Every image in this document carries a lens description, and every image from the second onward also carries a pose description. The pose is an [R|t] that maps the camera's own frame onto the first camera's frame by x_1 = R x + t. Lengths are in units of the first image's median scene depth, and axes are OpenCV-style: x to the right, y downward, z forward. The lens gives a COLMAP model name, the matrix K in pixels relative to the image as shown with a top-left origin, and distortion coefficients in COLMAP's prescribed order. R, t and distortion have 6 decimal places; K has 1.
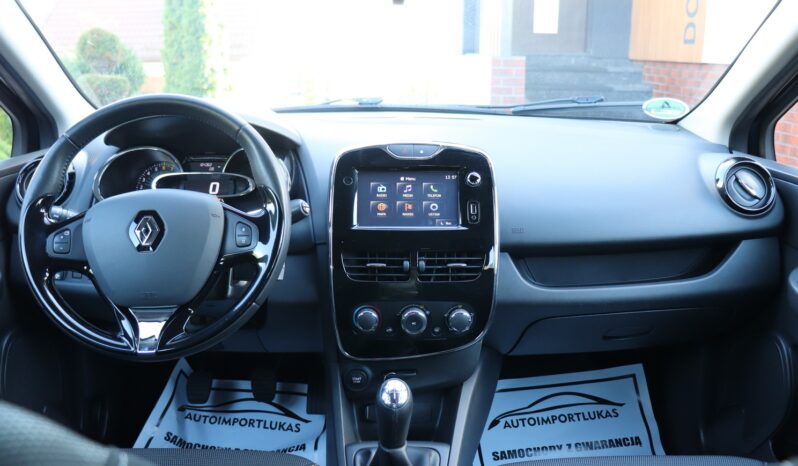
lens RADIAL K [[714.9, 0, 399.0], [0, 714.9, 233.0], [0, 0, 1]] dist [-0.126484, 0.008697]
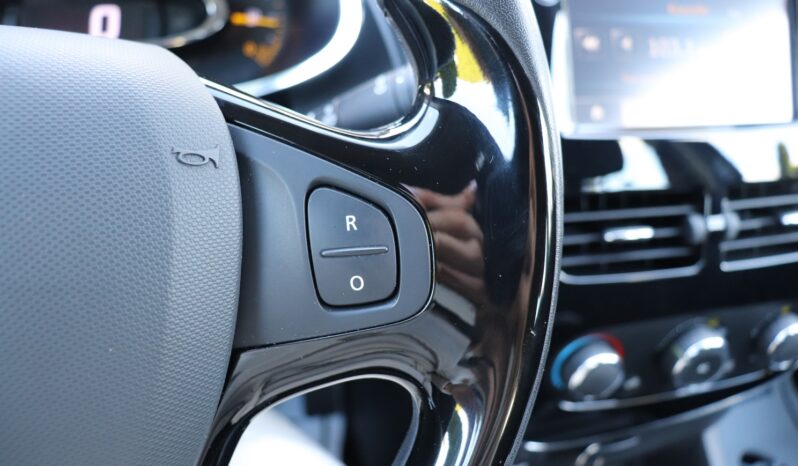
lens RADIAL K [[658.7, 0, 399.0], [0, 658.7, 233.0], [0, 0, 1]] dist [-0.179782, 0.155235]
pose [[0.974462, -0.085560, 0.207615, -0.209332], [0.030249, 0.966155, 0.256183, -0.041789], [-0.222507, -0.243361, 0.944069, 0.704256]]
